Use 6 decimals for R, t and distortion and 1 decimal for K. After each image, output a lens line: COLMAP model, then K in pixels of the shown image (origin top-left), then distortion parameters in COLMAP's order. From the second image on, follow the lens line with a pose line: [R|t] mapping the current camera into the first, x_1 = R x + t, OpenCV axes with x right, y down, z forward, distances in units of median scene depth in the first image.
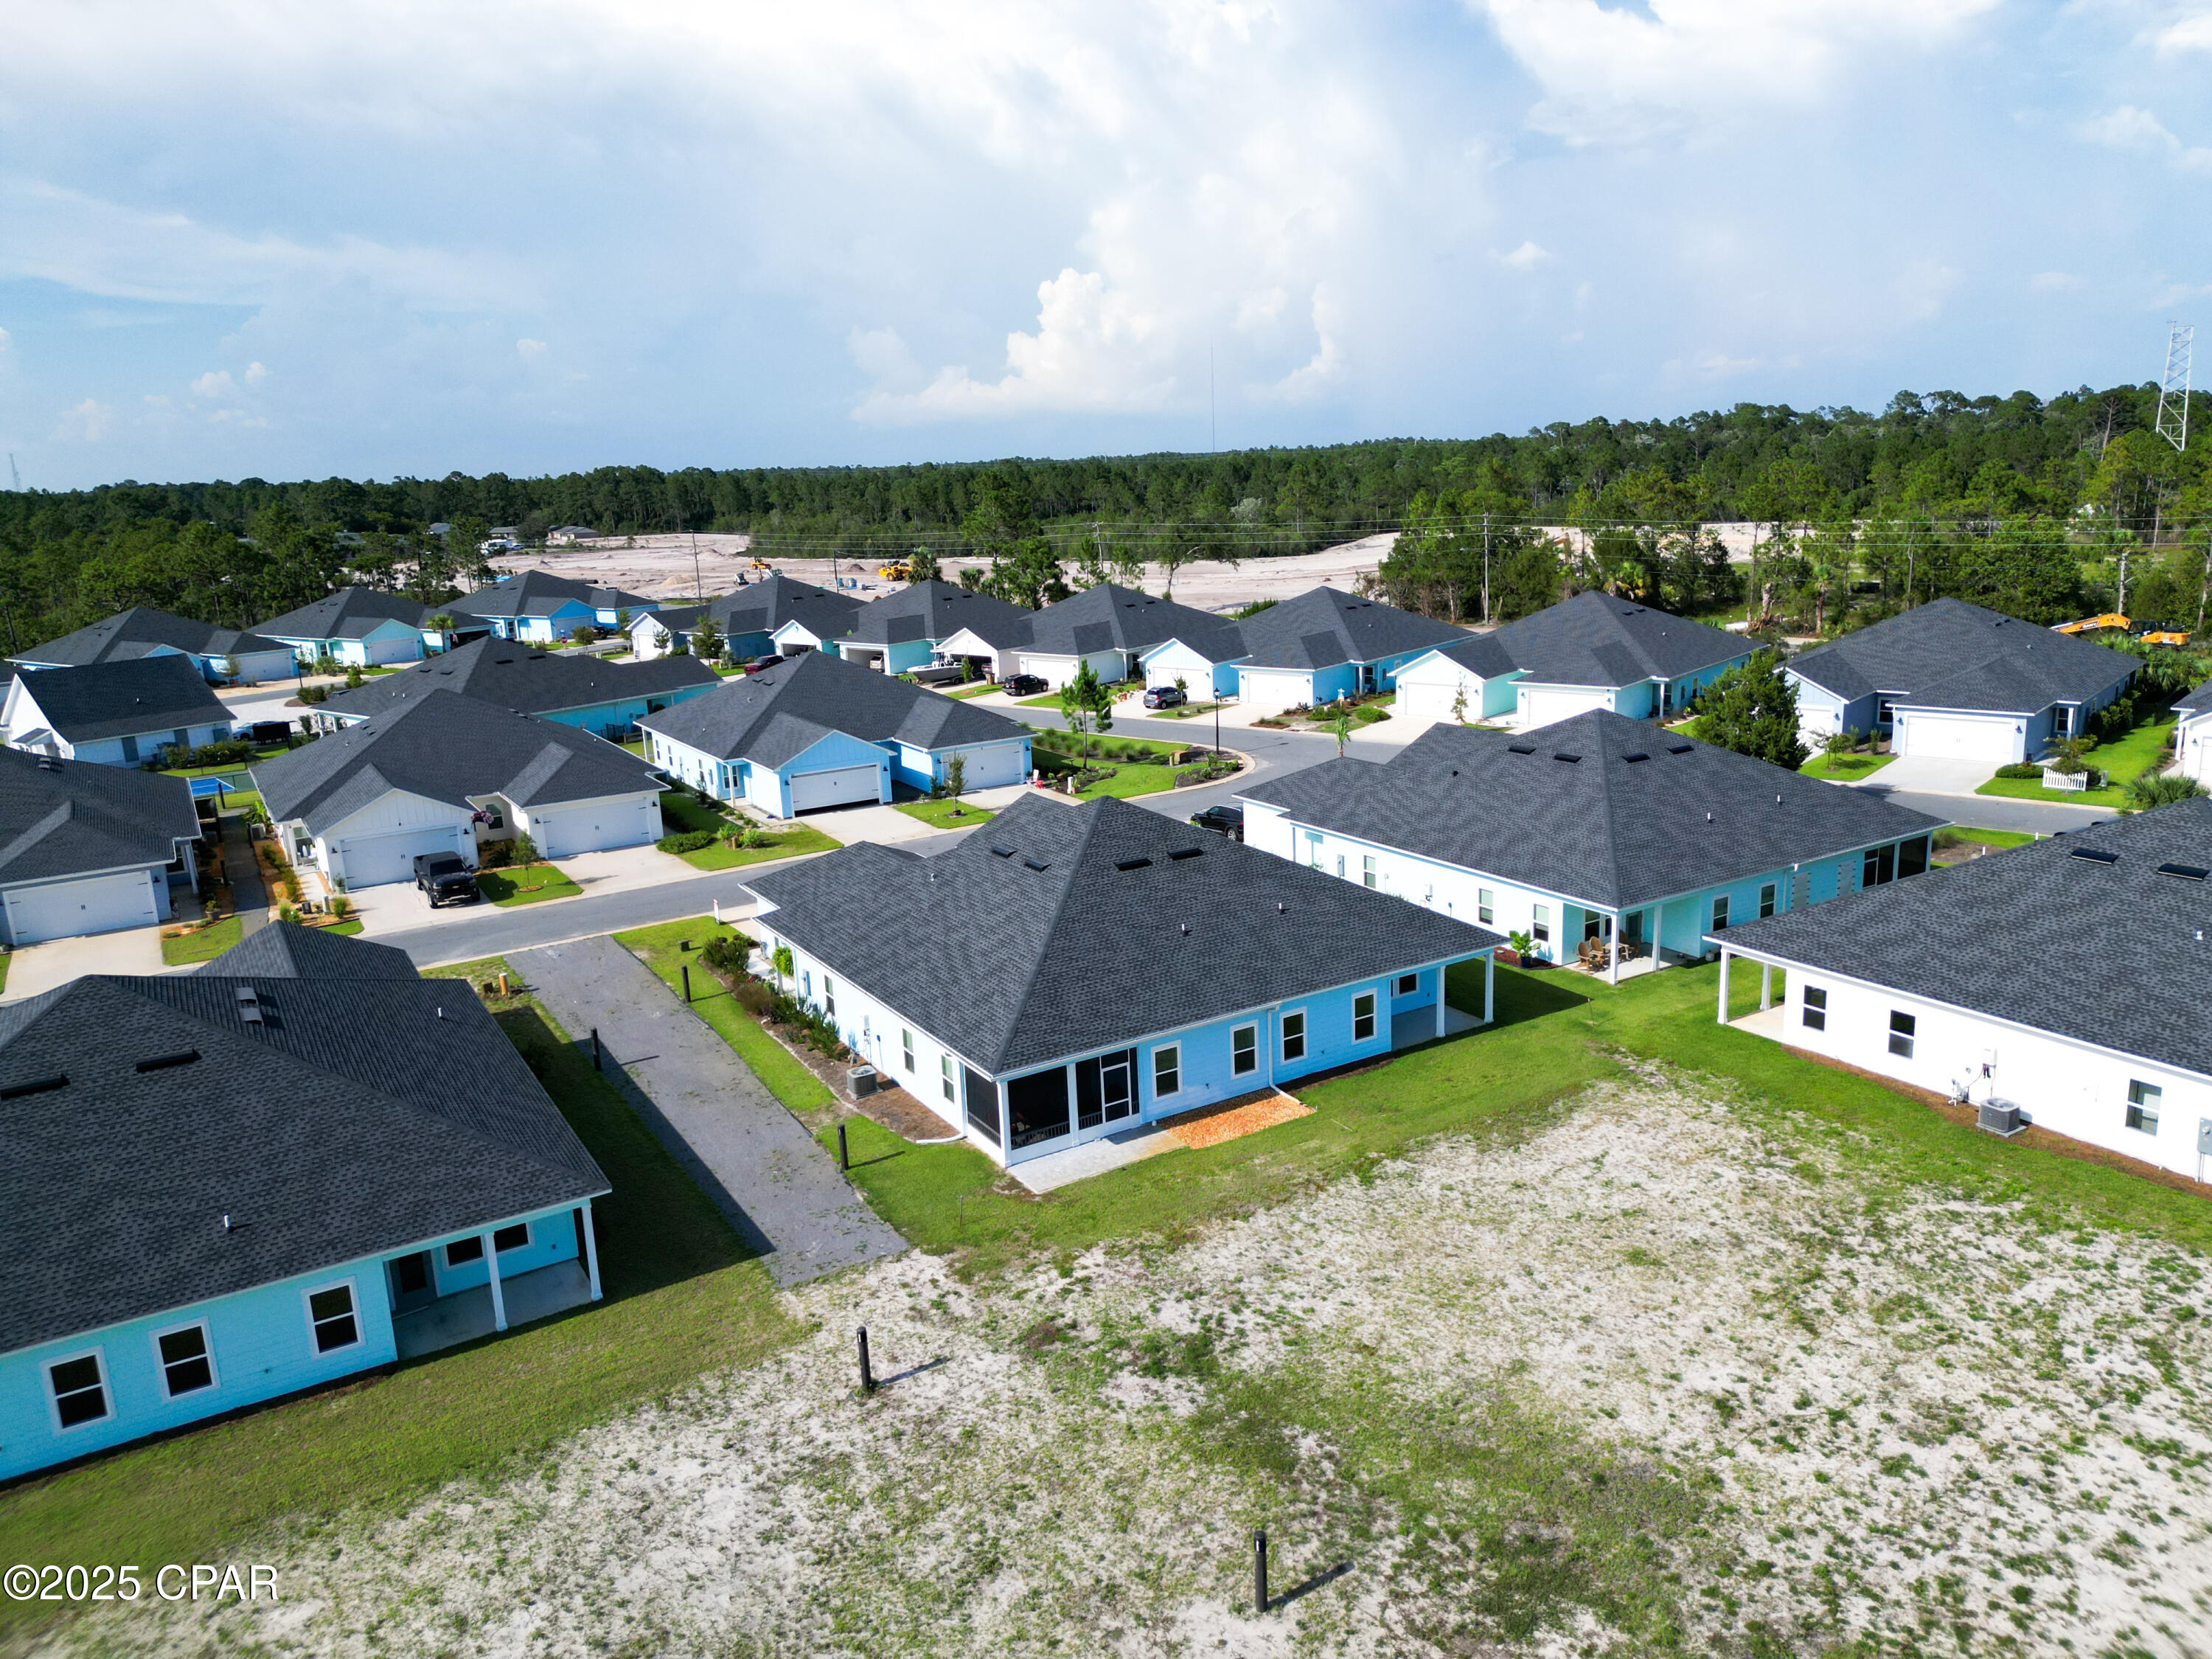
lens RADIAL K [[1546.1, 0, 1091.2], [0, 1546.1, 866.0], [0, 0, 1]] dist [0.076464, -0.073099]
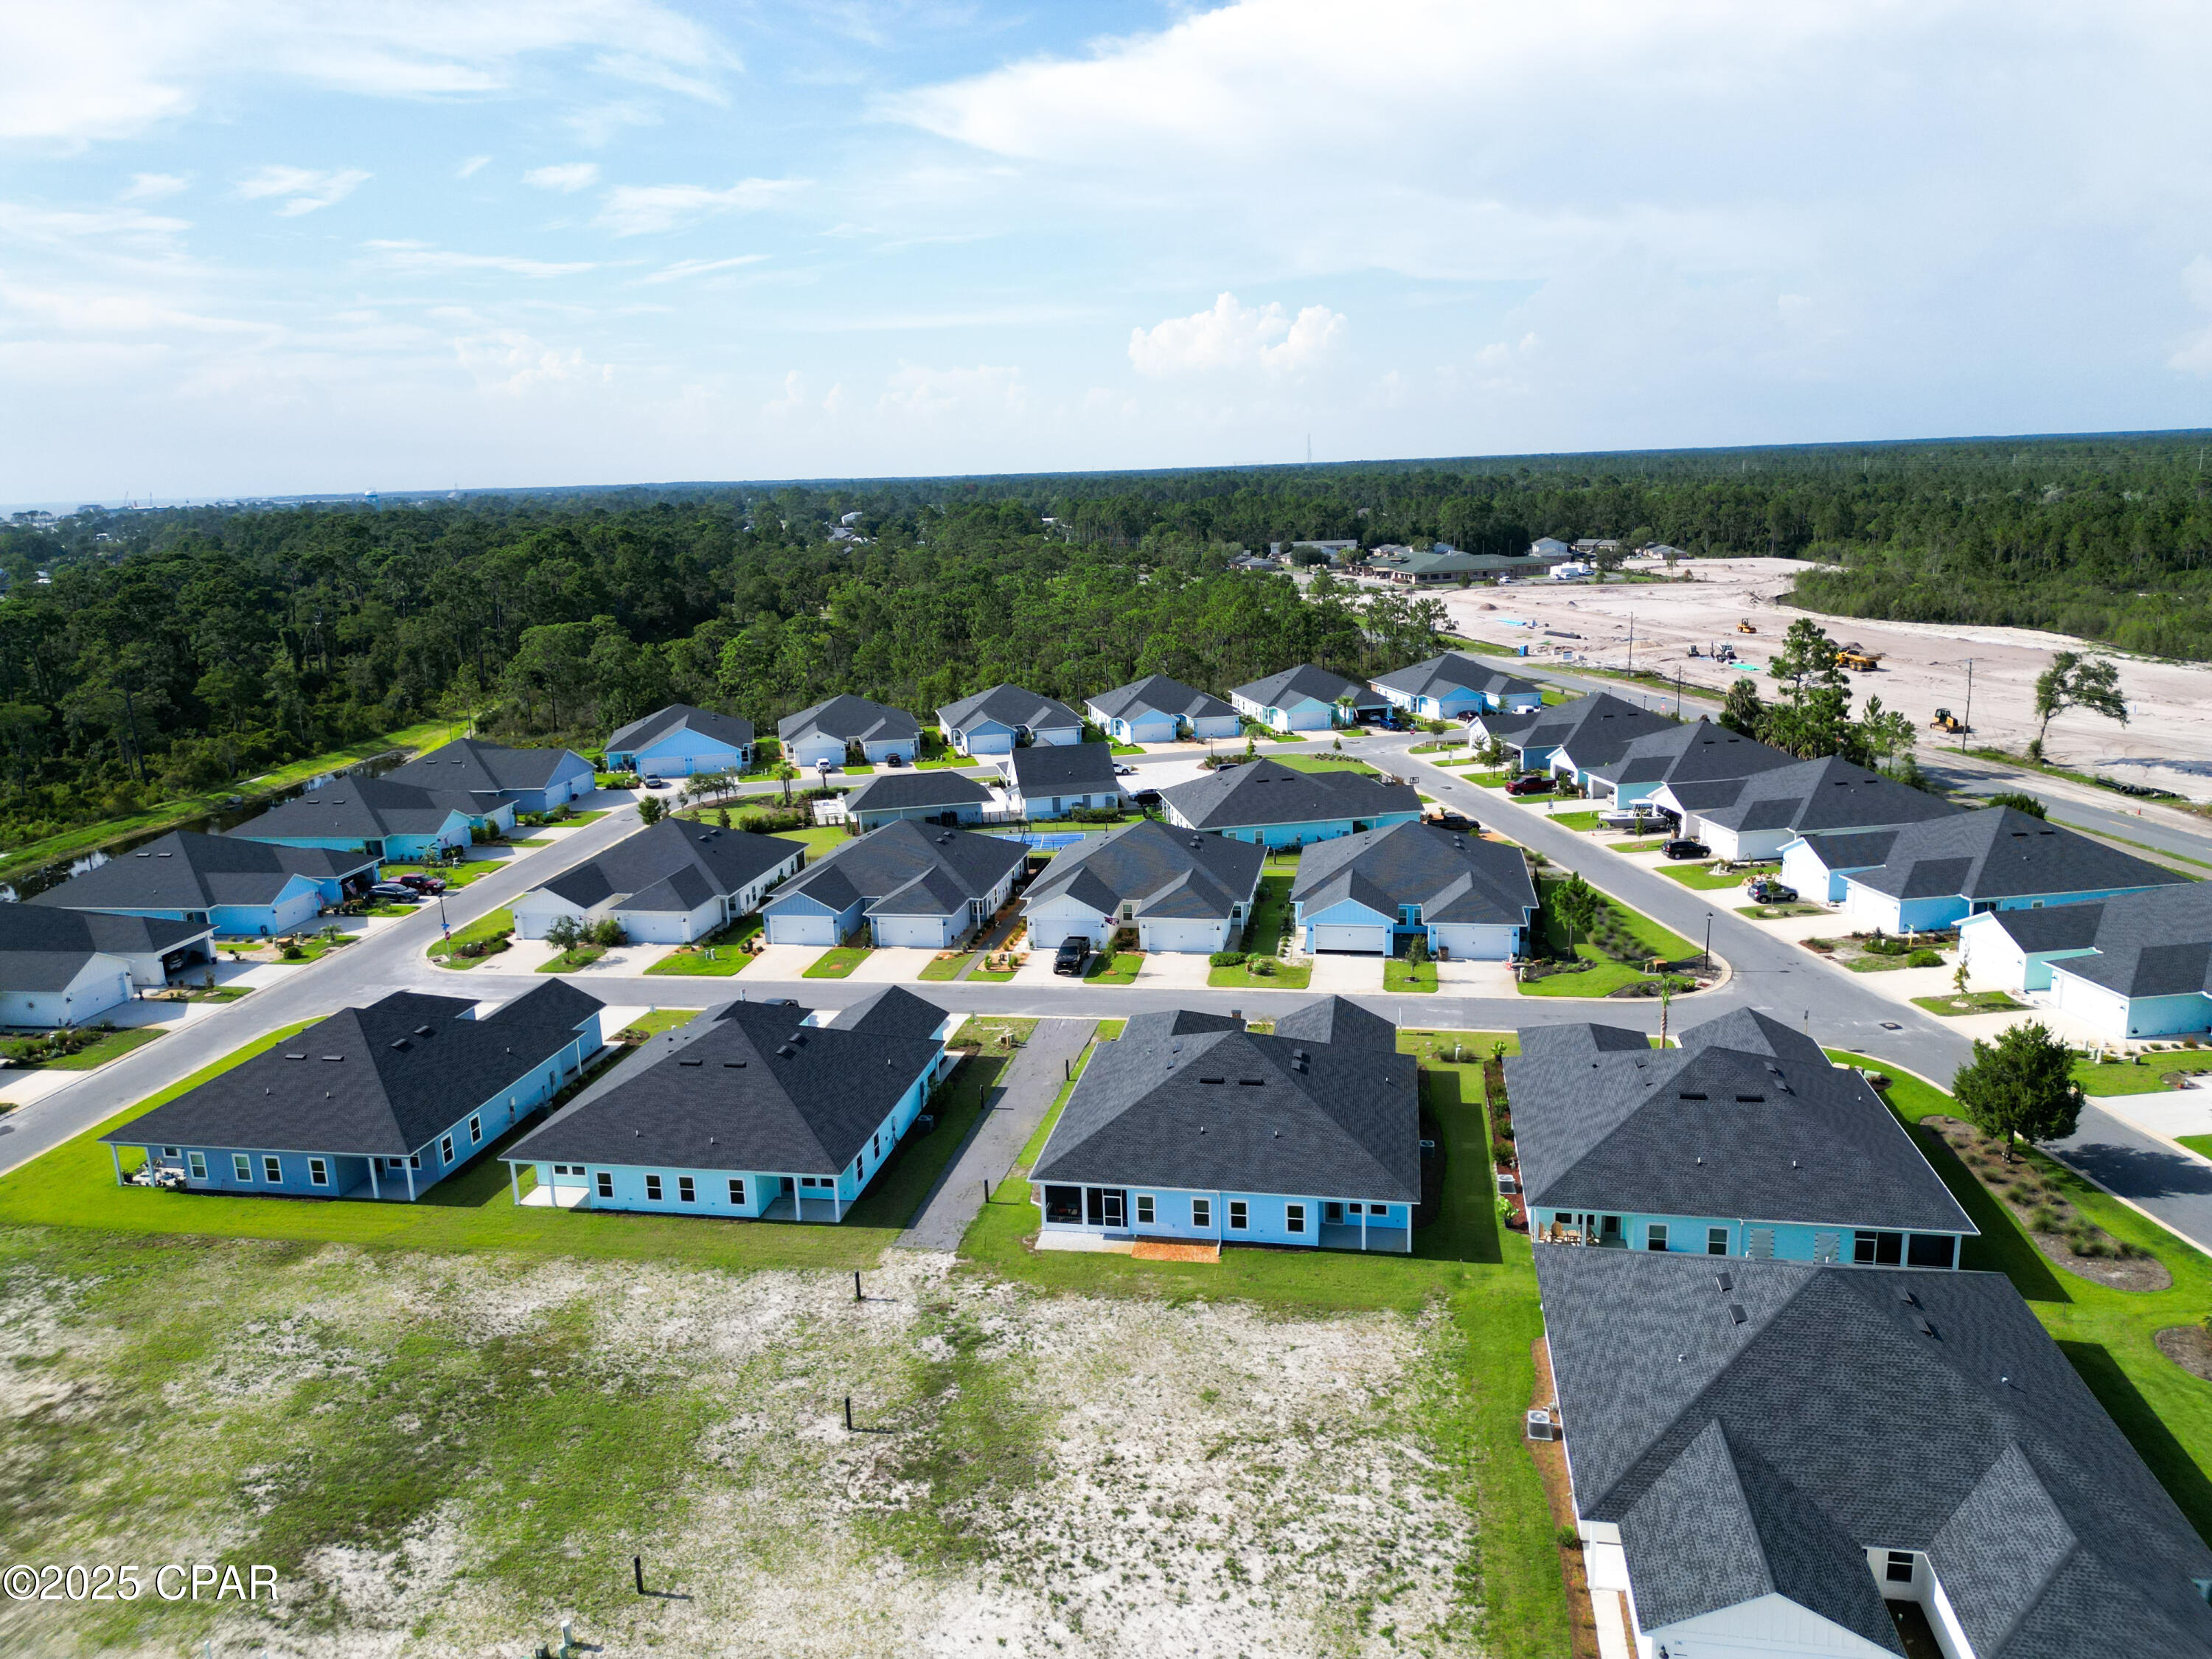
lens RADIAL K [[1534.9, 0, 1085.2], [0, 1534.9, 838.9], [0, 0, 1]] dist [0.061360, -0.052161]
pose [[0.740852, 0.171418, -0.649427, 1.050827], [-0.164714, 0.983728, 0.071755, -0.389300], [0.651159, 0.053810, 0.757031, -0.373173]]
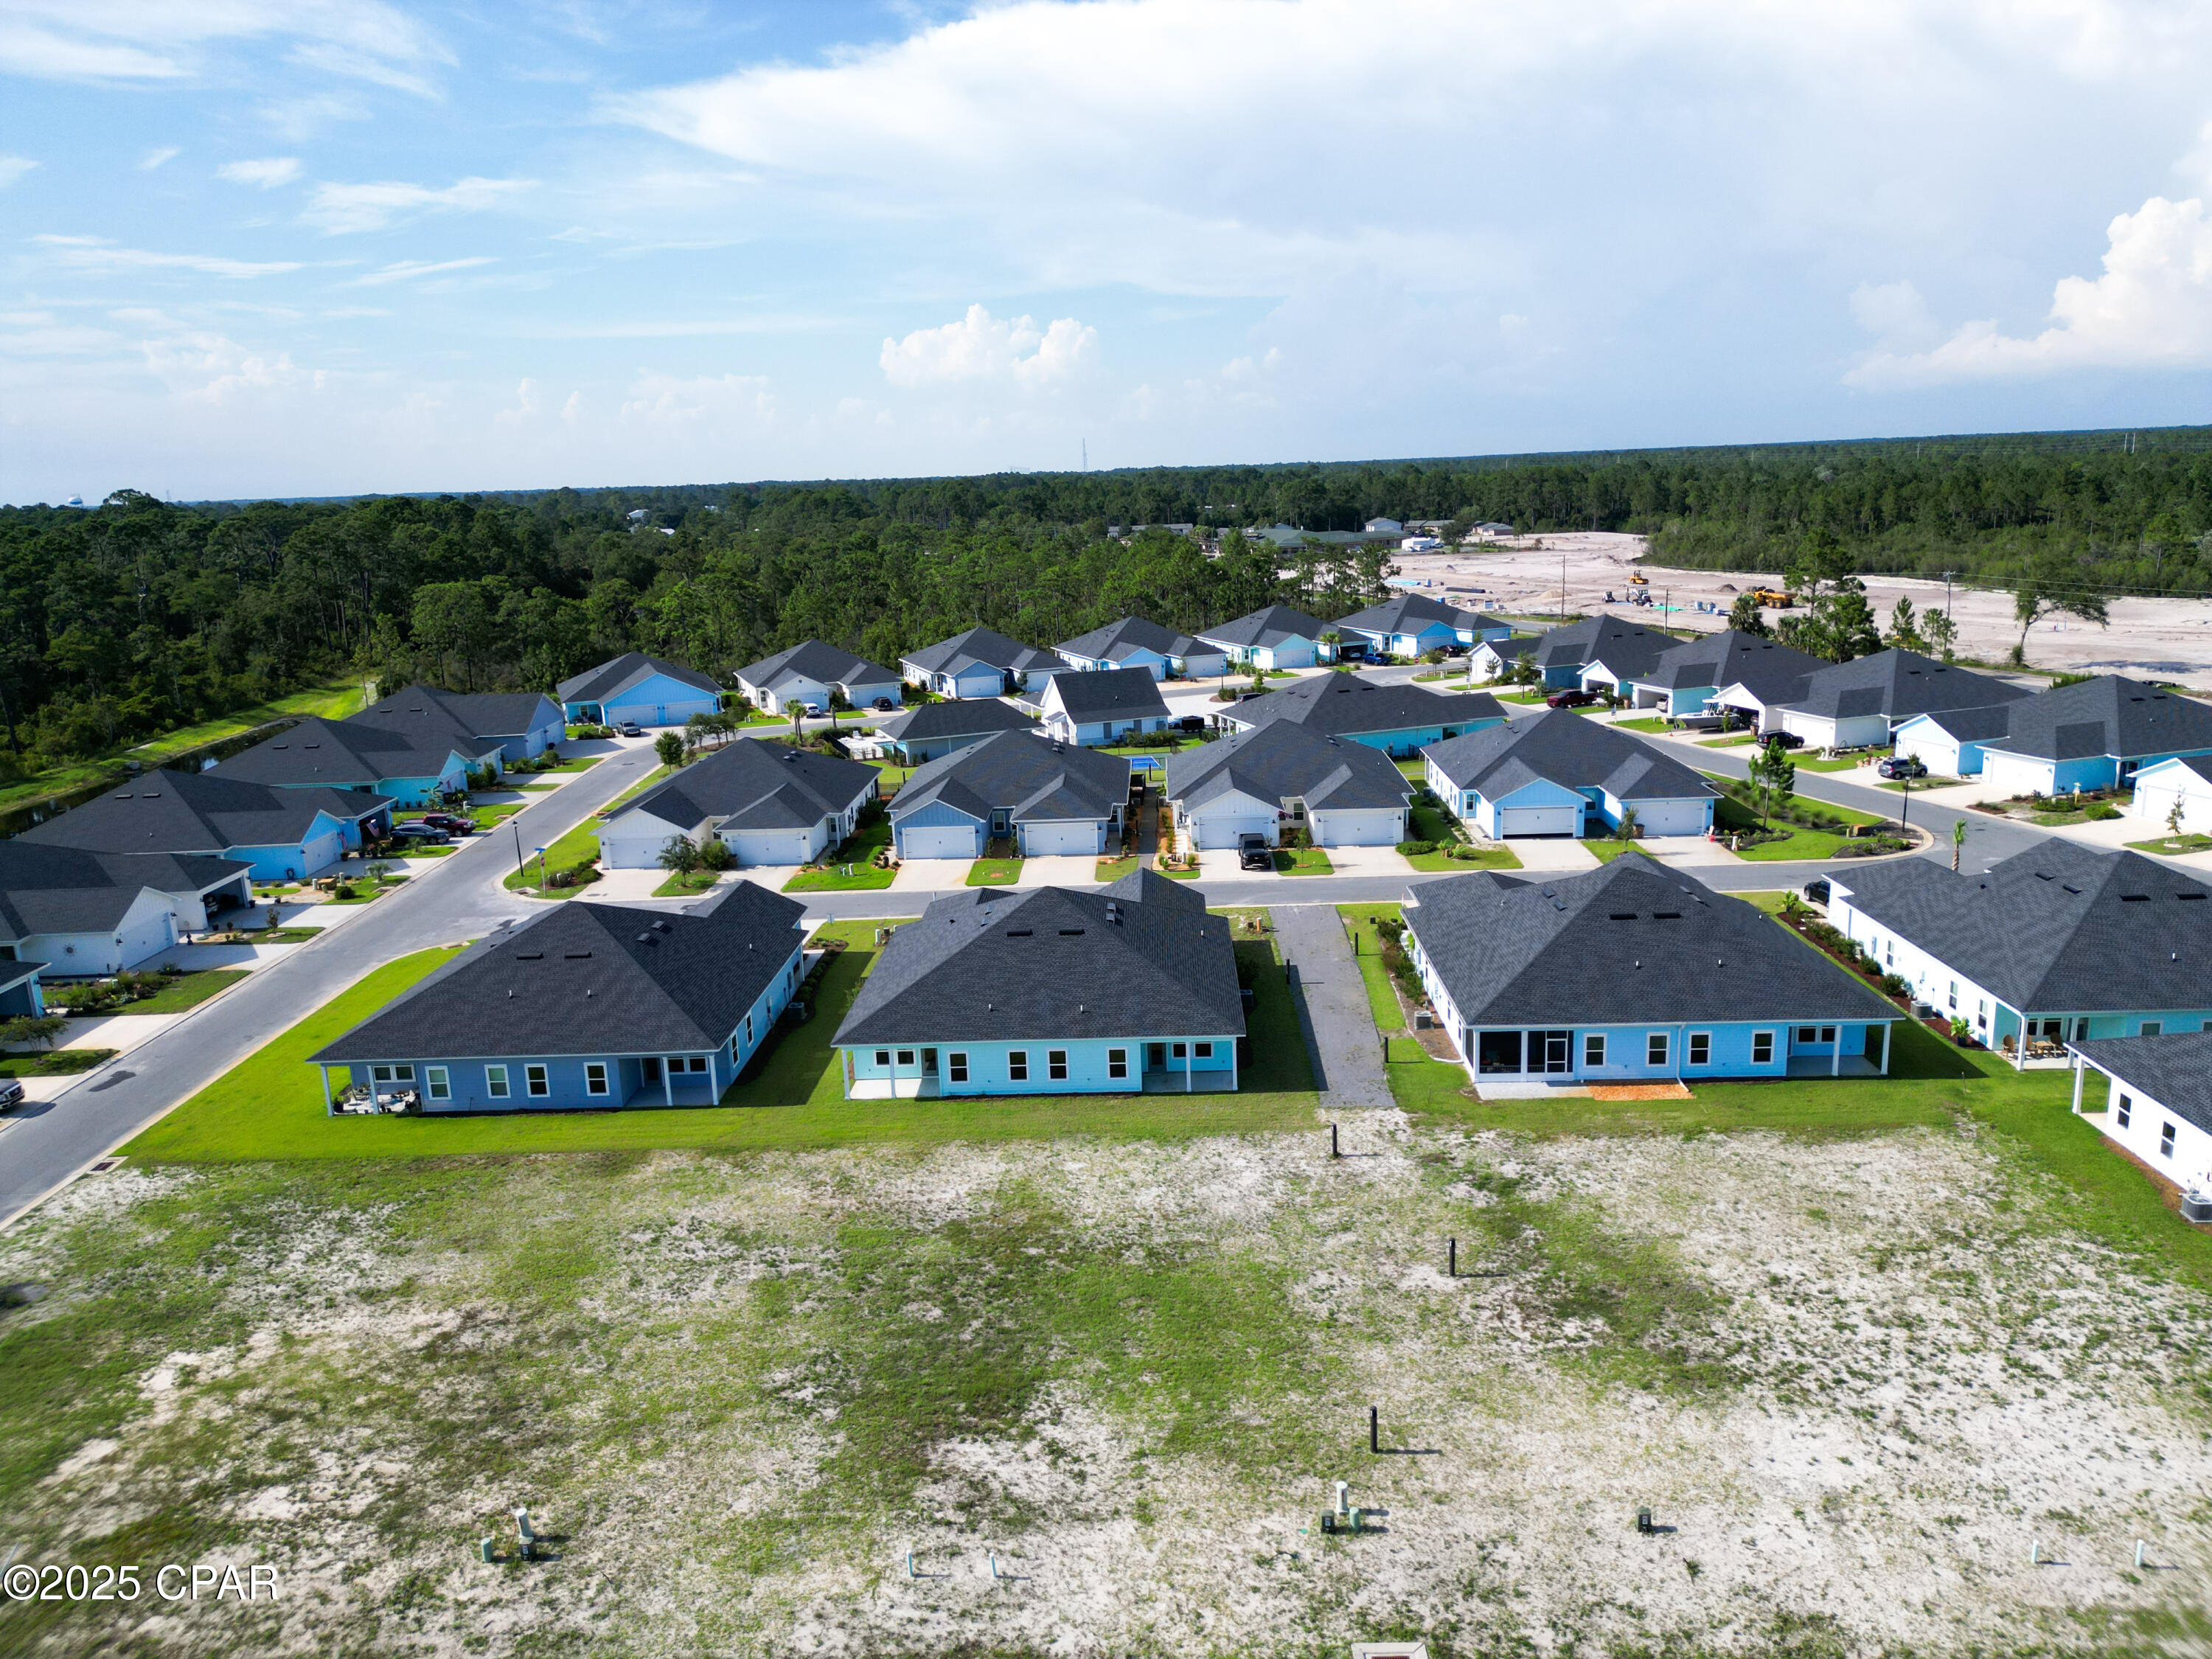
lens RADIAL K [[1534.9, 0, 1085.2], [0, 1534.9, 838.9], [0, 0, 1]] dist [0.061360, -0.052161]
pose [[0.833706, 0.137787, -0.534742, 0.430944], [-0.135700, 0.989796, 0.043474, -0.079478], [0.535275, 0.036320, 0.843897, -0.621689]]
